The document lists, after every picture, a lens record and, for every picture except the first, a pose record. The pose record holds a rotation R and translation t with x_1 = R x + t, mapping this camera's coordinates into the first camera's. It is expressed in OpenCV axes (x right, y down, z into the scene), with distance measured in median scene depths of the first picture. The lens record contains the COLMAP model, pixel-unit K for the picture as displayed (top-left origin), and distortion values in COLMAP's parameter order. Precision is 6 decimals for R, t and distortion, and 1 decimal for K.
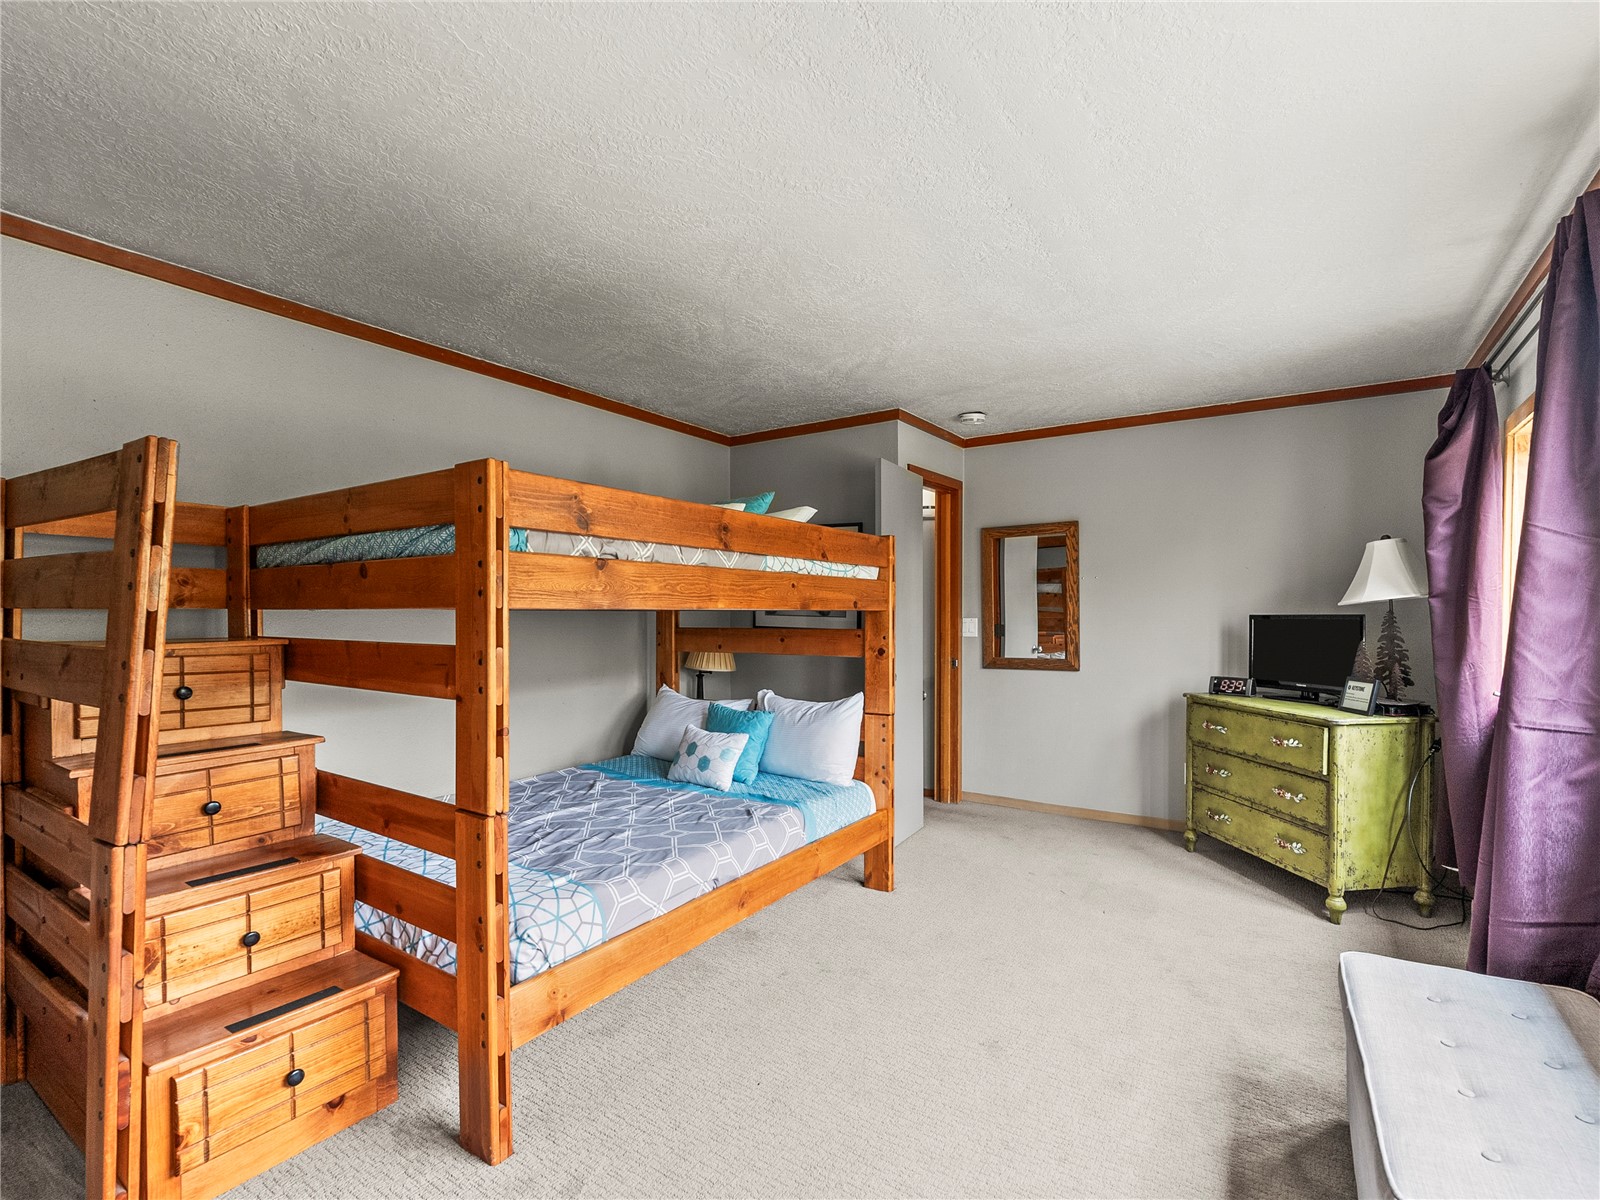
lens RADIAL K [[754.0, 0, 806.9], [0, 754.0, 625.0], [0, 0, 1]] dist [-0.000060, -0.000615]
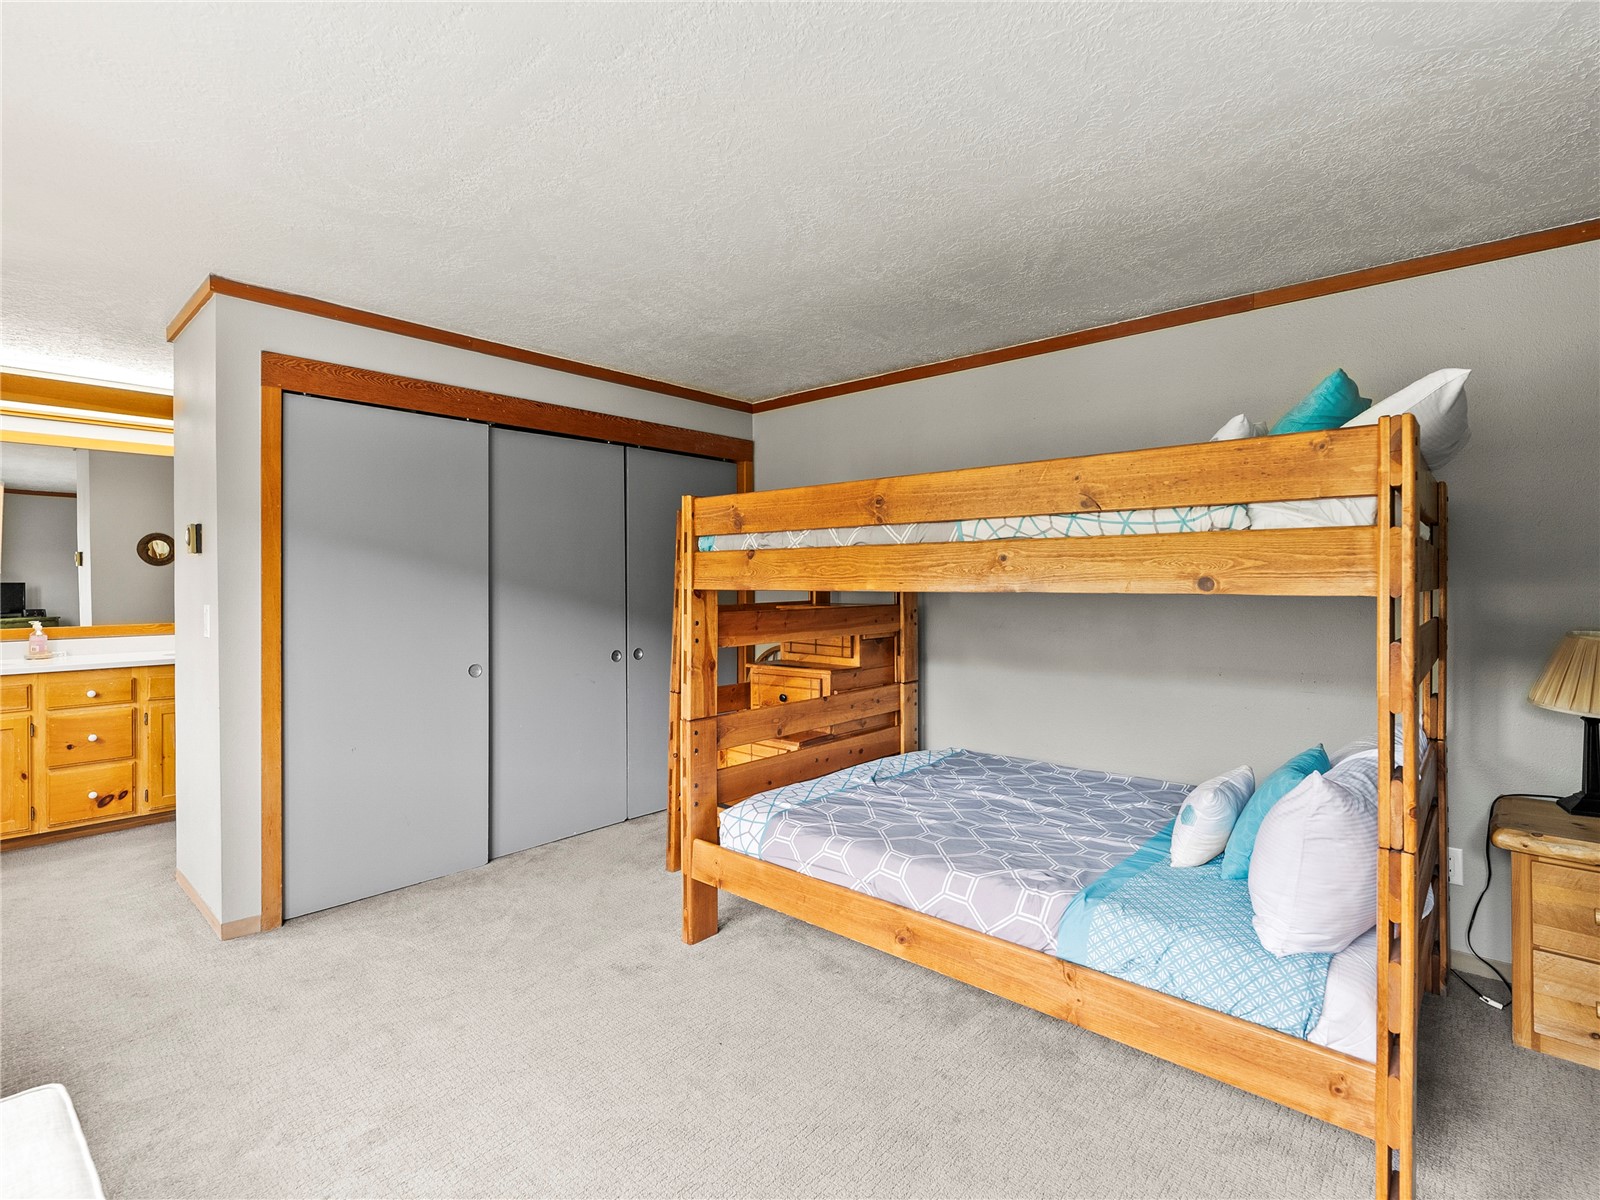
lens RADIAL K [[765.7, 0, 800.2], [0, 765.7, 583.8], [0, 0, 1]] dist [0.001621, -0.000454]
pose [[-0.144507, 0.005470, -0.989489, 0.801060], [-0.014180, 0.999871, 0.007599, -0.034754], [0.989402, 0.015129, -0.144410, 1.031395]]
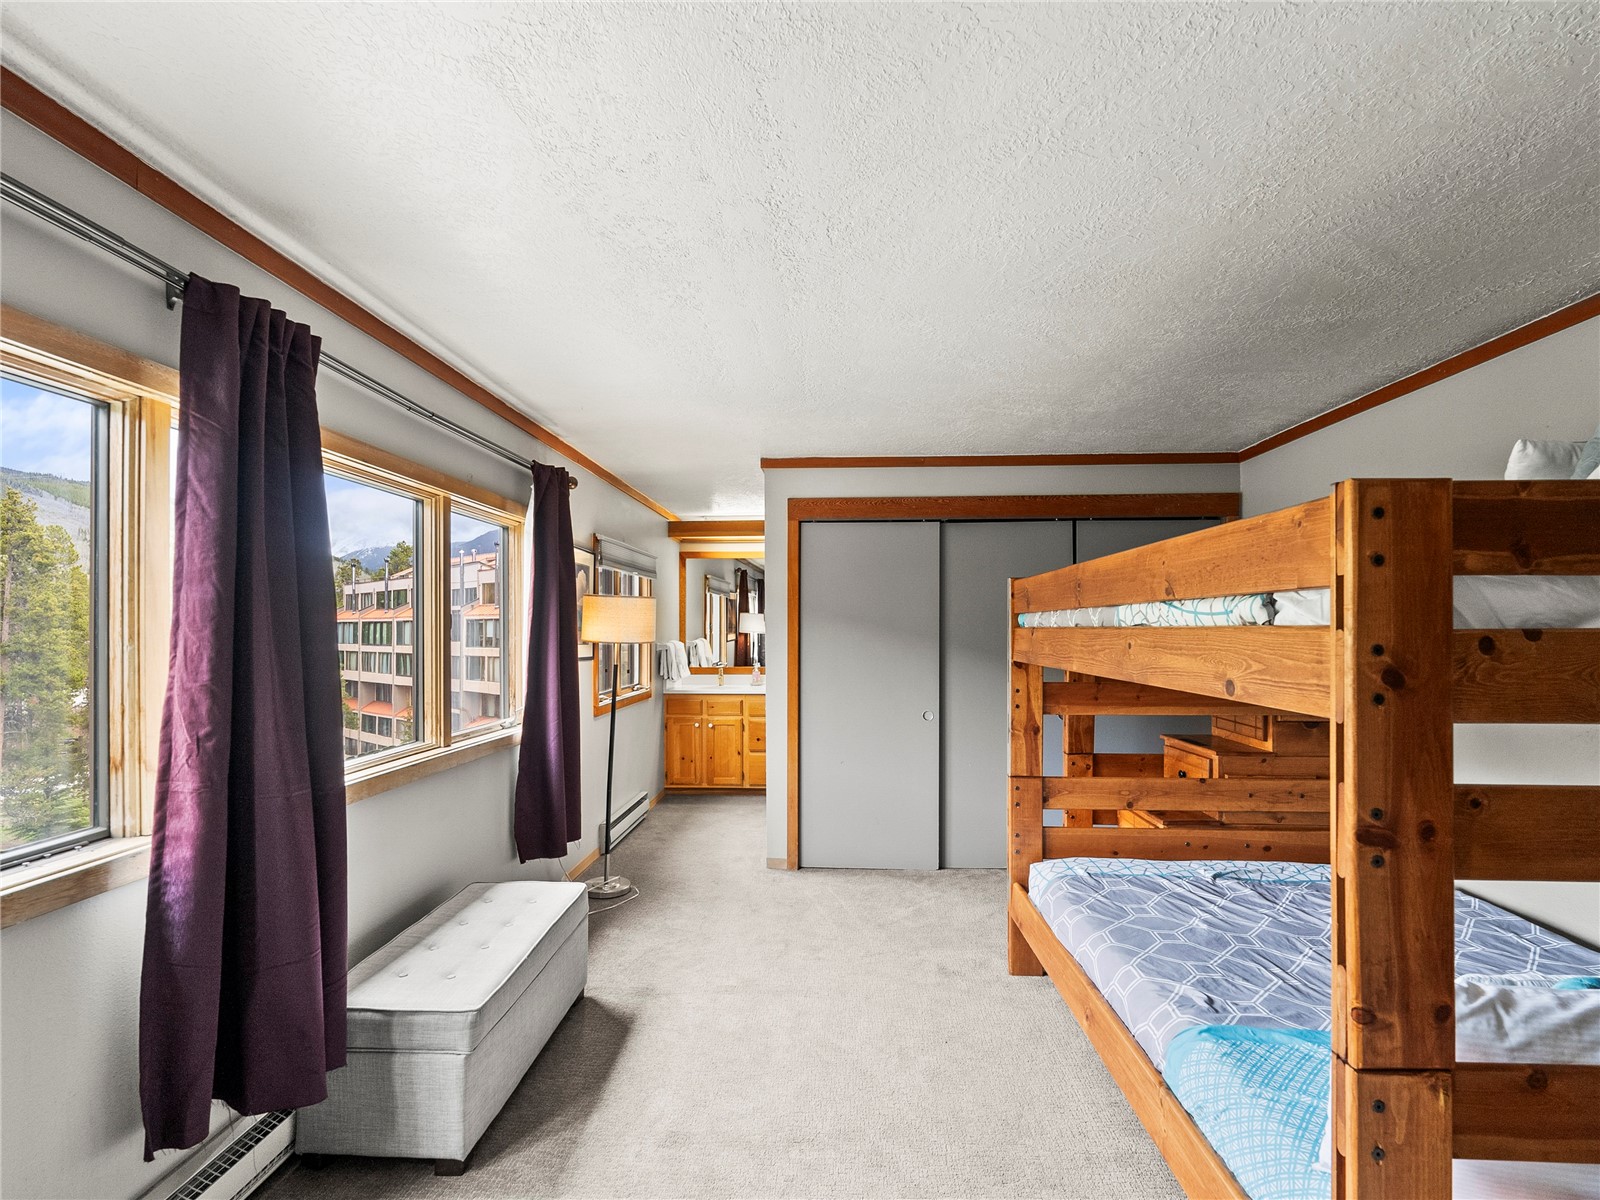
lens RADIAL K [[754.0, 0, 806.9], [0, 754.0, 625.0], [0, 0, 1]] dist [-0.000060, -0.000615]
pose [[-0.860145, -0.000771, -0.510049, 0.645296], [-0.006898, 0.999925, 0.010122, -0.085092], [0.510003, 0.012225, -0.860086, 1.611495]]
